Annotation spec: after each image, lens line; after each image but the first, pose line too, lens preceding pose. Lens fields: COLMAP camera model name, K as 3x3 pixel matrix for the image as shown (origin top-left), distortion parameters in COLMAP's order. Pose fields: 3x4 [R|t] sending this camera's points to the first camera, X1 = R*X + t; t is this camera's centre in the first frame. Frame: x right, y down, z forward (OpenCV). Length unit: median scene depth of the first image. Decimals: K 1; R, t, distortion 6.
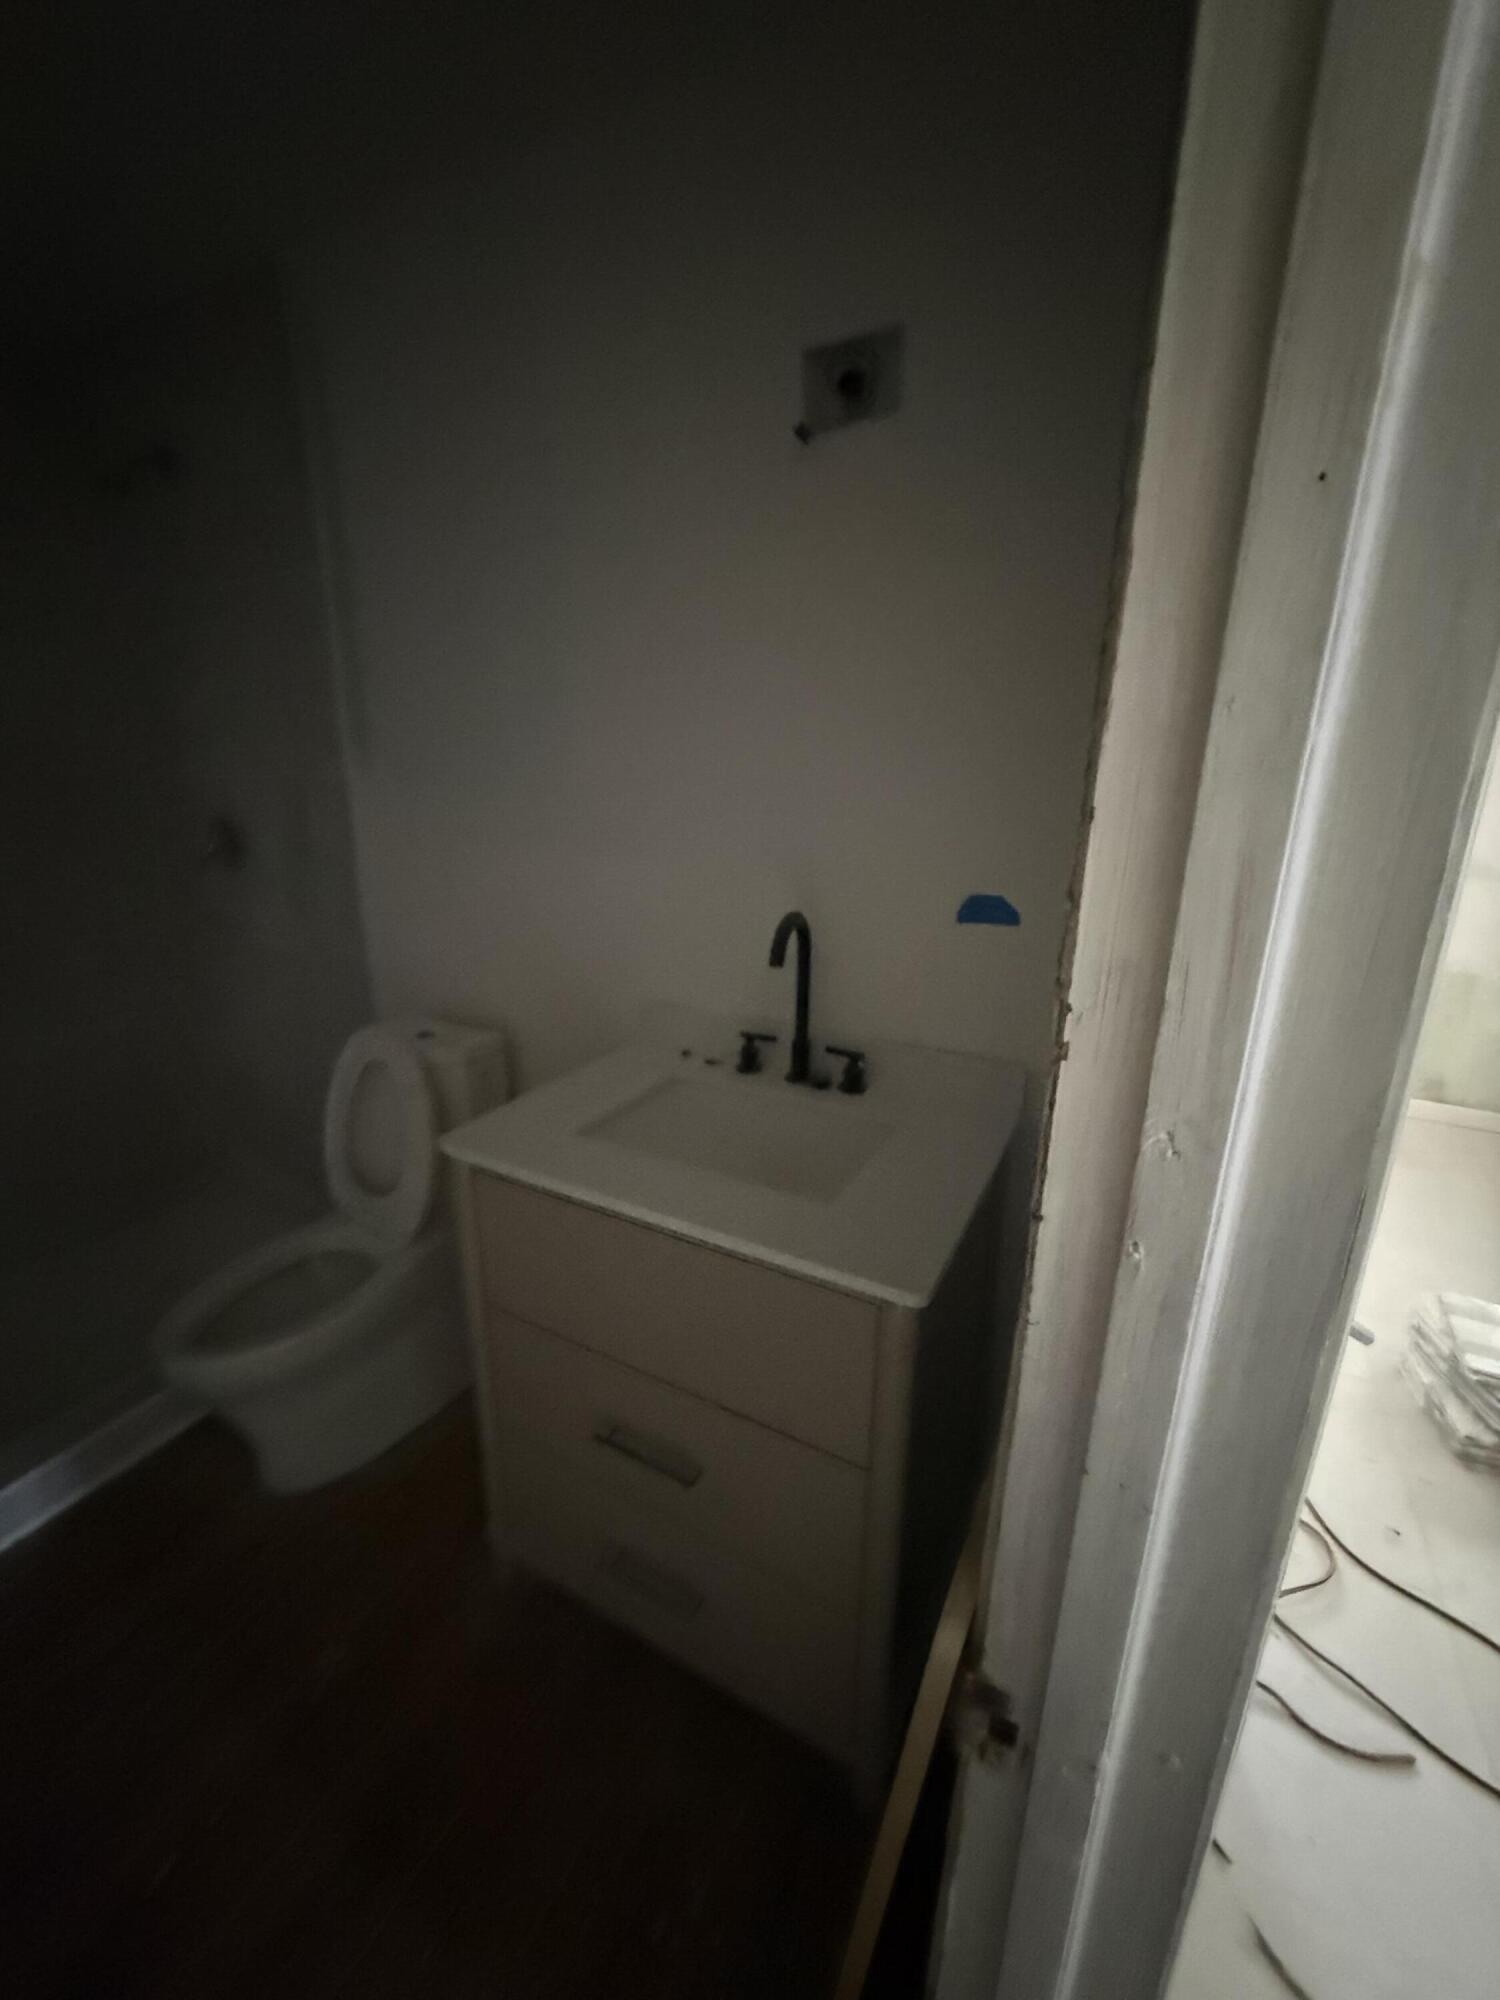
lens RADIAL K [[798.7, 0, 752.4], [0, 798.7, 993.0], [0, 0, 1]] dist [0.000496, -0.000048]
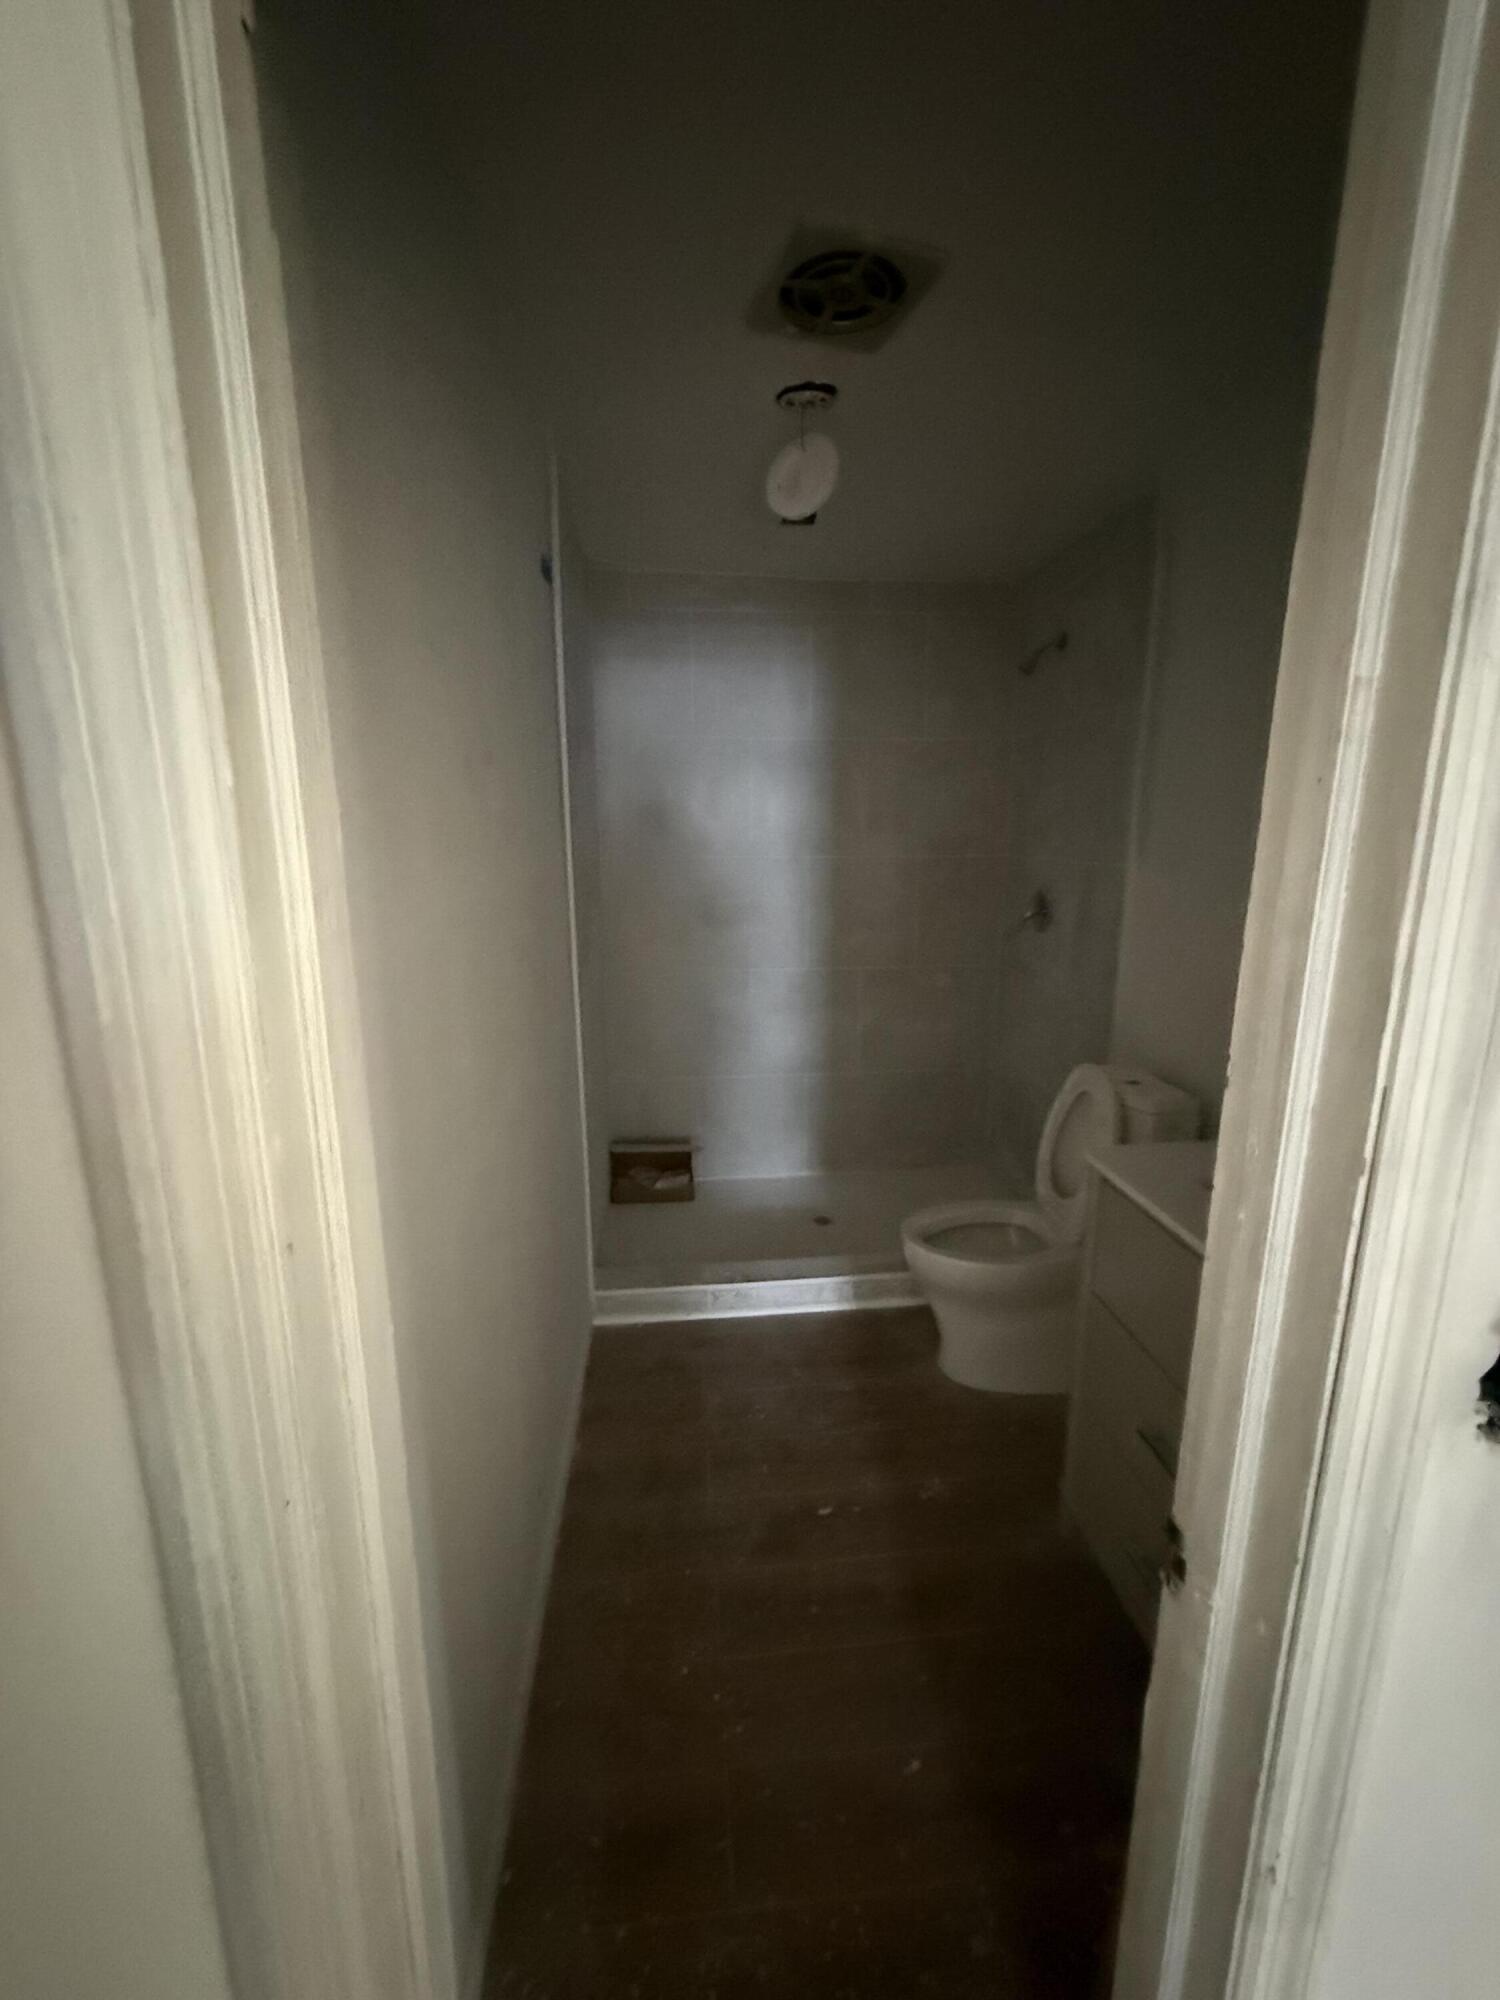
lens RADIAL K [[798.7, 0, 752.4], [0, 798.7, 993.0], [0, 0, 1]] dist [0.000496, -0.000048]
pose [[0.552596, 0.156349, -0.818653, 0.238300], [-0.225744, 0.973608, 0.033564, 0.011678], [0.802295, 0.166259, 0.573307, -0.161589]]
